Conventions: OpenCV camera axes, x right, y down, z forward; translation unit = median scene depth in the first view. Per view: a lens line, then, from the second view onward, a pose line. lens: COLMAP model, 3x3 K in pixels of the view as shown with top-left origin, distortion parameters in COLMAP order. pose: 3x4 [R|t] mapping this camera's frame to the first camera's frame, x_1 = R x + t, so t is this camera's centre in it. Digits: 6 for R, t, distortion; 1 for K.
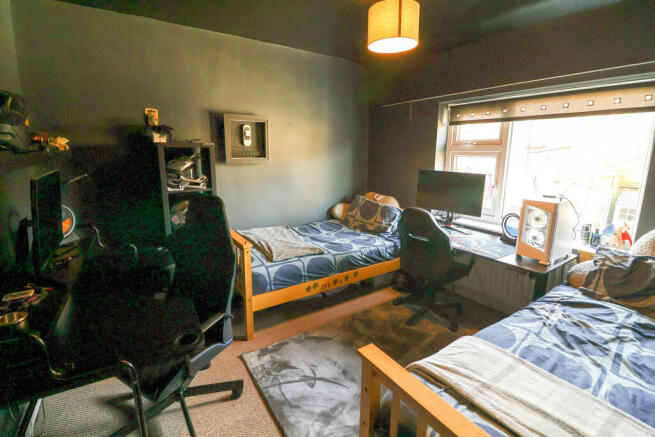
lens RADIAL K [[307.2, 0, 317.5], [0, 307.2, 208.9], [0, 0, 1]] dist [-0.003878, -0.001358]
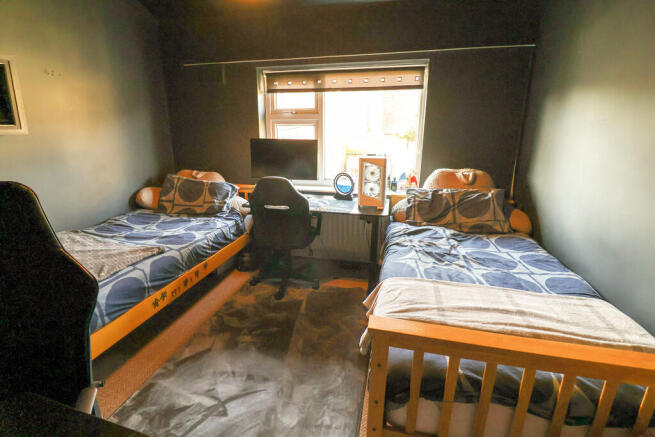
lens RADIAL K [[310.1, 0, 324.5], [0, 310.1, 206.5], [0, 0, 1]] dist [0.001526, -0.012926]
pose [[0.721049, -0.165949, 0.672718, -0.194618], [0.128517, 0.986080, 0.105501, 0.006512], [-0.680861, 0.010384, 0.732339, 0.175943]]
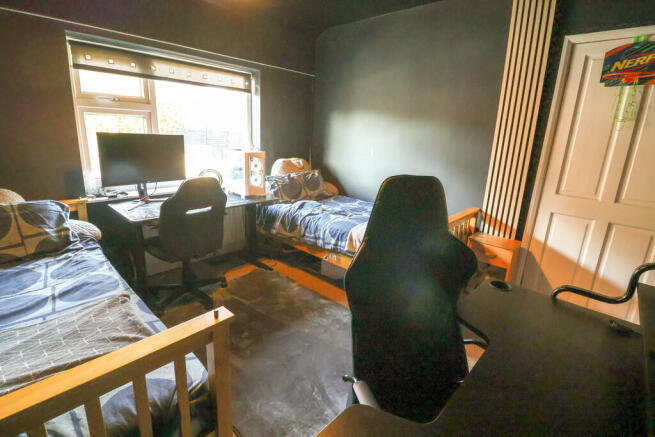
lens RADIAL K [[310.1, 0, 324.5], [0, 310.1, 206.5], [0, 0, 1]] dist [0.001526, -0.012926]
pose [[-0.265831, -0.239877, 0.933698, -0.530286], [0.135038, 0.949732, 0.282443, -0.108266], [-0.954515, 0.201167, -0.220076, 0.781668]]
